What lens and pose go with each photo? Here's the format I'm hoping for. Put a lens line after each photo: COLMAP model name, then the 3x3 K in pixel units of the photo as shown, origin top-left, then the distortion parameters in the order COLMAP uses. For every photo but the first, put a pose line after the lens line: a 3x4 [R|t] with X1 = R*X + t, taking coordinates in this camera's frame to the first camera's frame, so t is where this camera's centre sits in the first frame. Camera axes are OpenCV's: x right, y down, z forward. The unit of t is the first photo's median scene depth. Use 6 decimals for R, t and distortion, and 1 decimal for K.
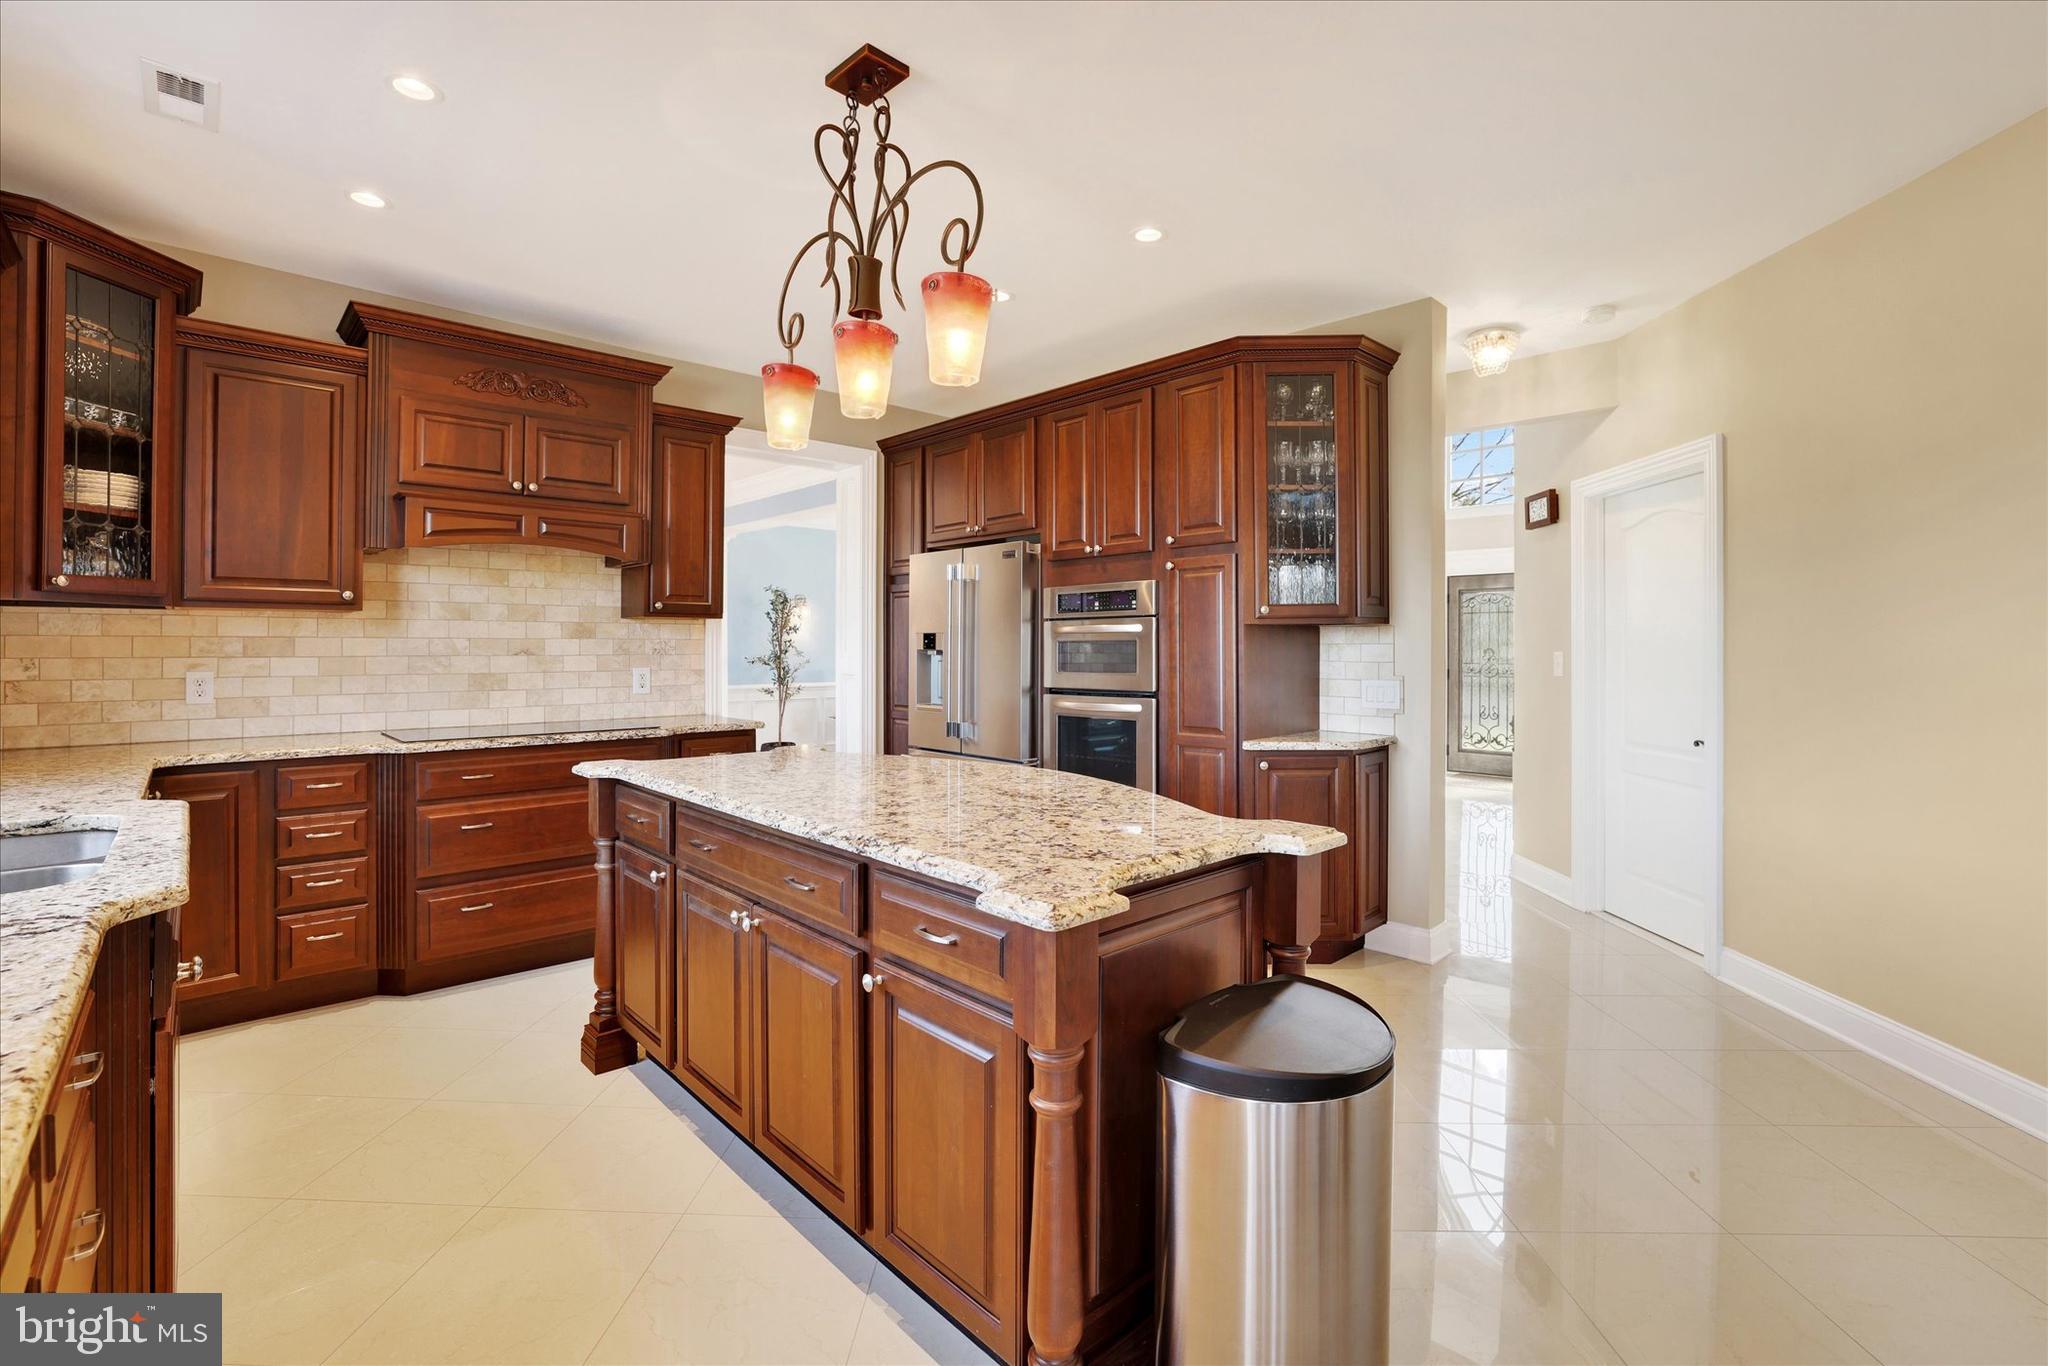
lens RADIAL K [[918.1, 0, 1027.8], [0, 918.1, 646.0], [0, 0, 1]] dist [-0.009322, 0.000160]
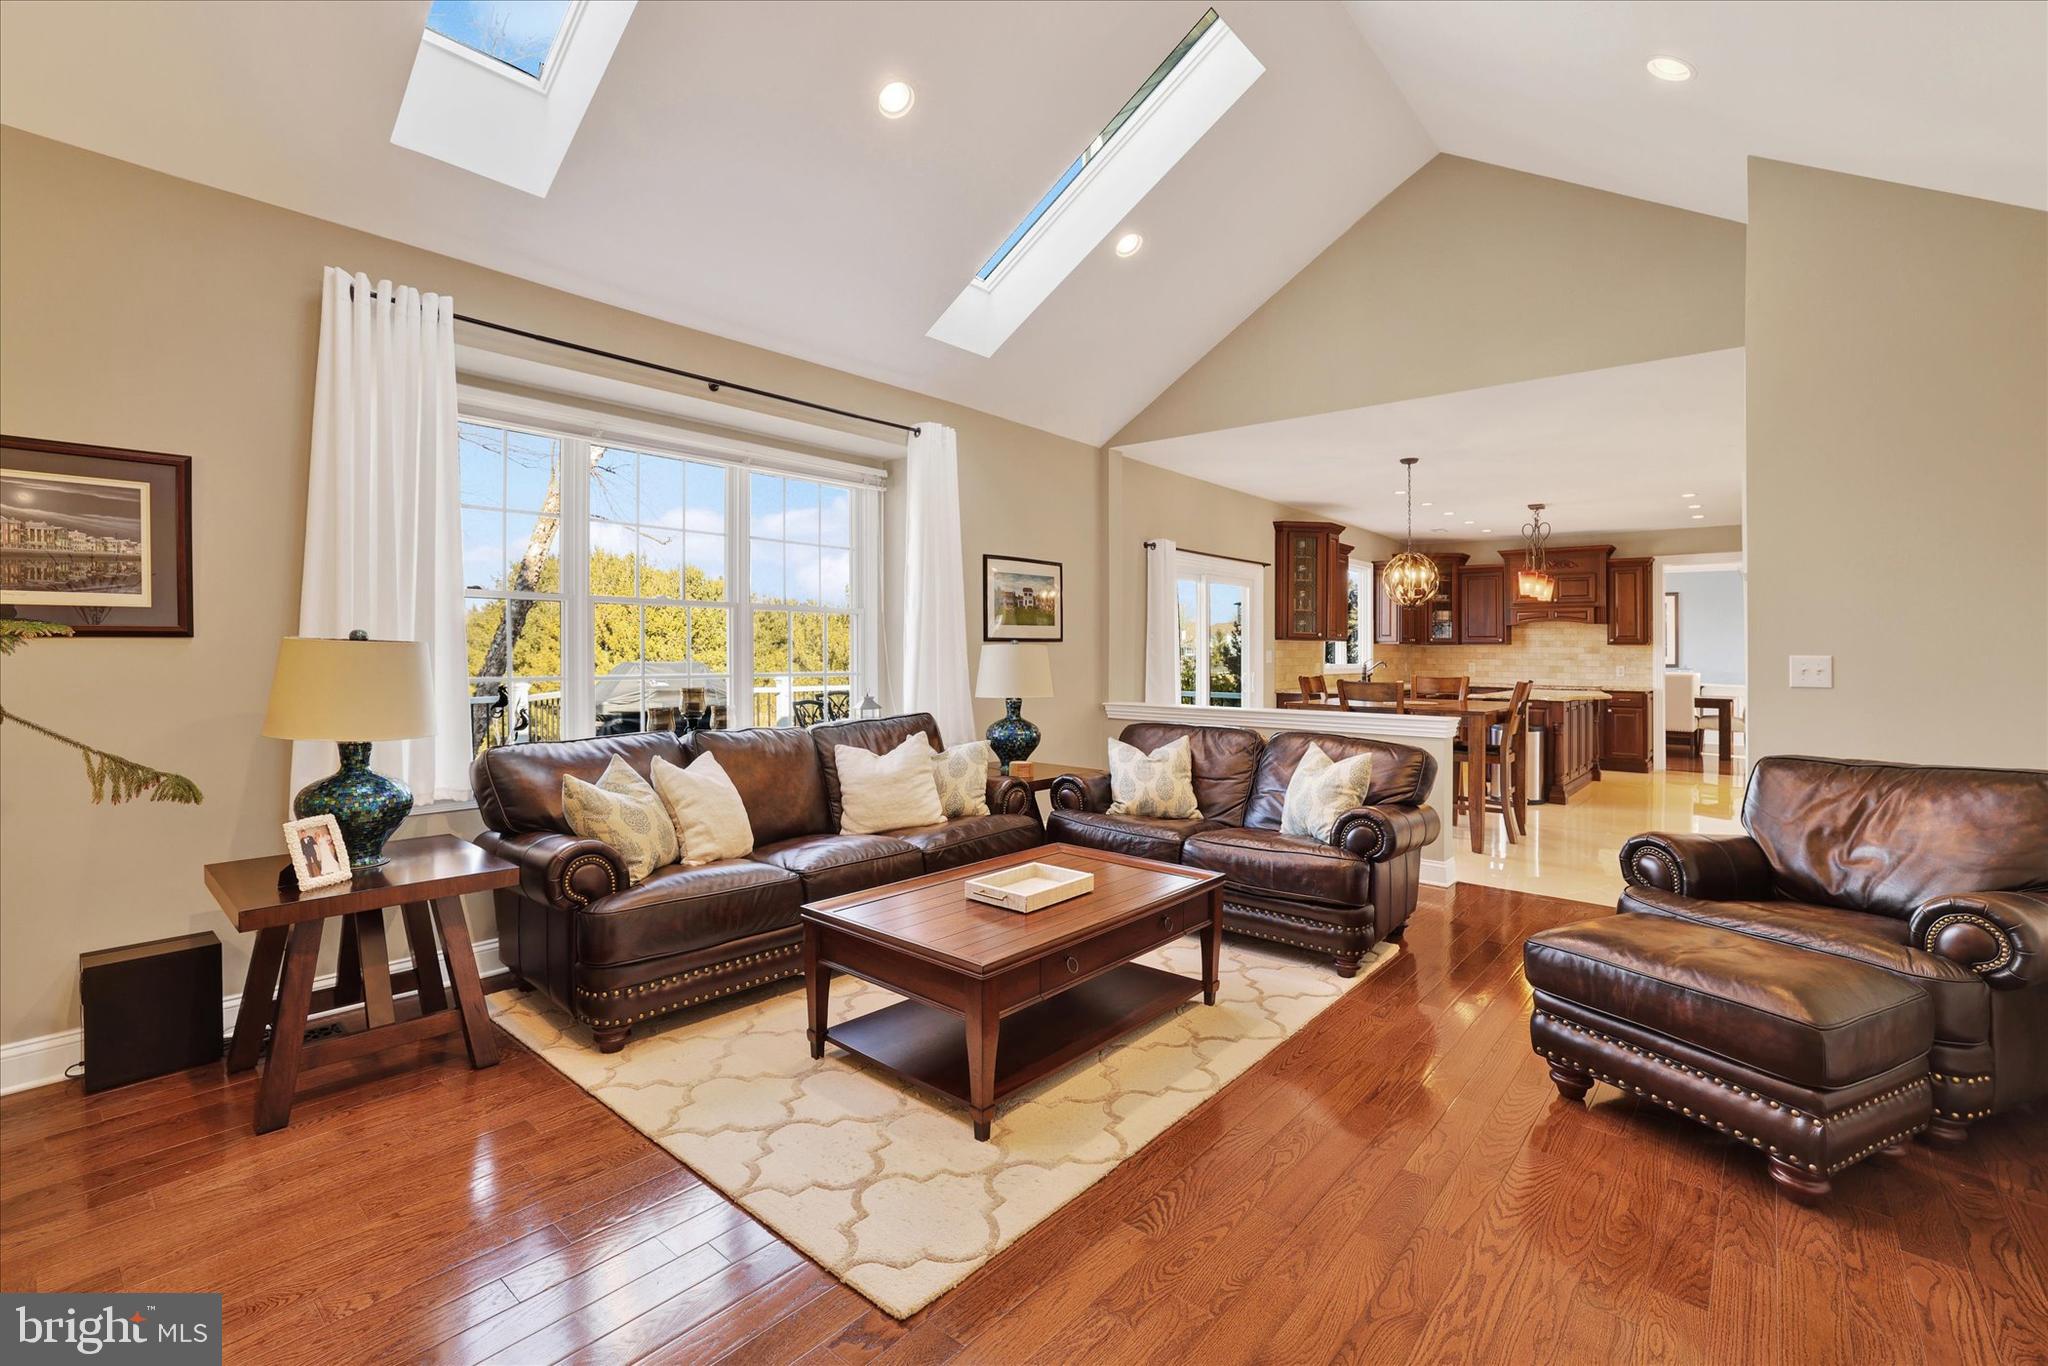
lens RADIAL K [[918.1, 0, 1027.8], [0, 918.1, 646.0], [0, 0, 1]] dist [-0.009322, 0.000160]
pose [[0.161353, -0.007771, -0.986866, 1.880501], [-0.006988, 0.999935, -0.009017, 0.005431], [0.986872, 0.008351, 0.161289, -1.014859]]
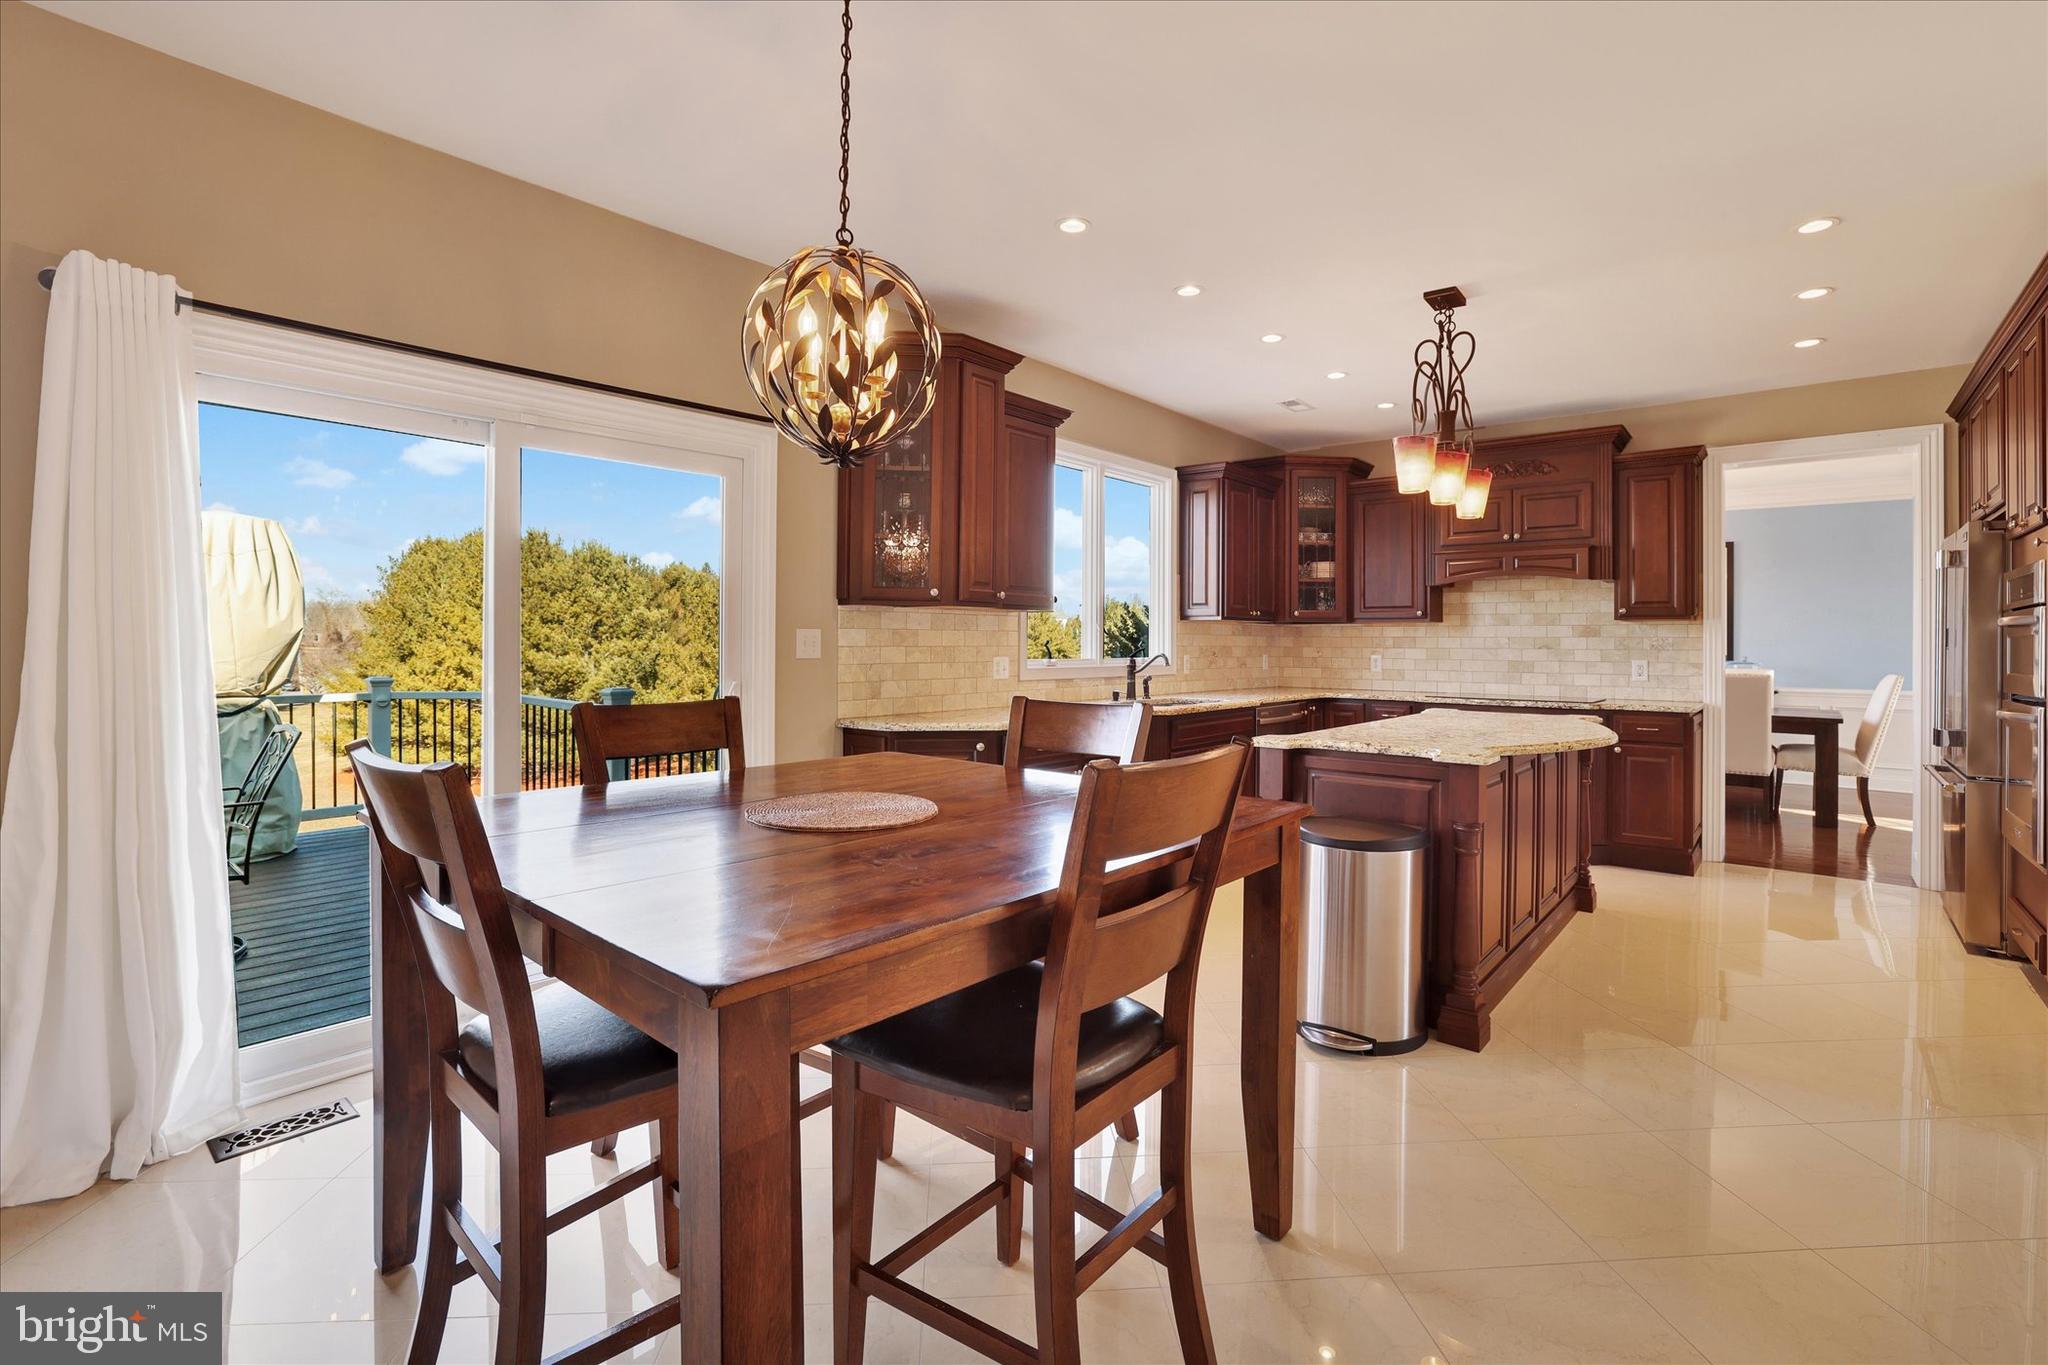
lens RADIAL K [[889.1, 0, 1024.1], [0, 889.1, 643.8], [0, 0, 1]] dist [-0.039670, 0.017527]
pose [[0.122629, 0.001359, -0.992452, 0.741883], [-0.005436, 0.999985, 0.000698, 0.005709], [0.992438, 0.005309, 0.122634, 0.020602]]
